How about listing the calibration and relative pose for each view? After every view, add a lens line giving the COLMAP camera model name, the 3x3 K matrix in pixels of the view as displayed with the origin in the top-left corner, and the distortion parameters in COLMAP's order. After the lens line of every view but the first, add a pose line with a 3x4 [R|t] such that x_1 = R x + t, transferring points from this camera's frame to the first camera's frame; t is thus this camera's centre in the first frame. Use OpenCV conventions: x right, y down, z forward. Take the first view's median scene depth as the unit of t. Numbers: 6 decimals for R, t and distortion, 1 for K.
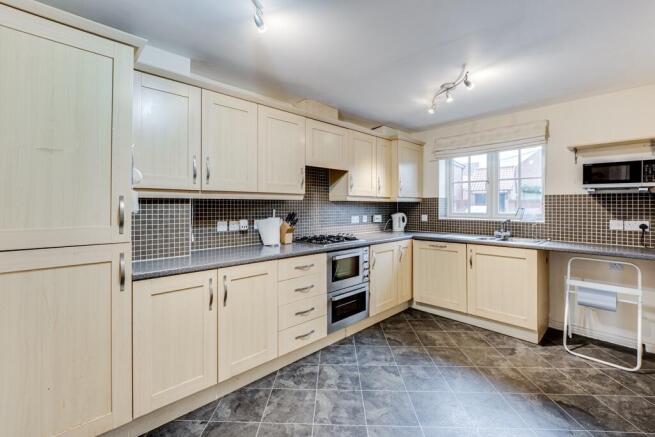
lens RADIAL K [[277.7, 0, 324.7], [0, 277.7, 207.3], [0, 0, 1]] dist [0.000540, 0.000186]
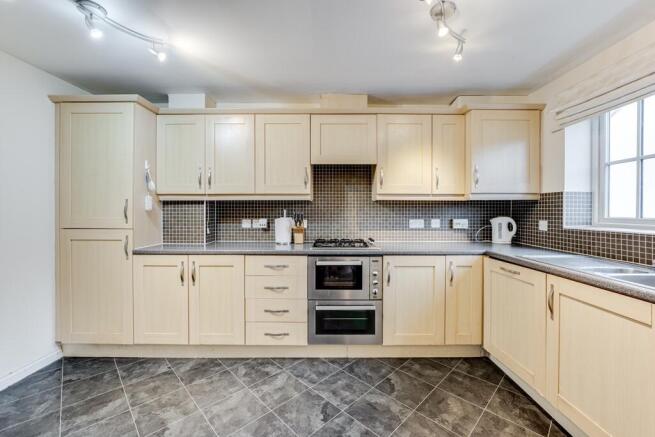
lens RADIAL K [[266.9, 0, 328.1], [0, 266.9, 213.2], [0, 0, 1]] dist [-0.011449, -0.000028]
pose [[0.735430, 0.007825, -0.677555, 0.623773], [-0.004128, 0.999967, 0.007068, 0.013381], [0.677588, -0.002401, 0.735438, 0.370976]]
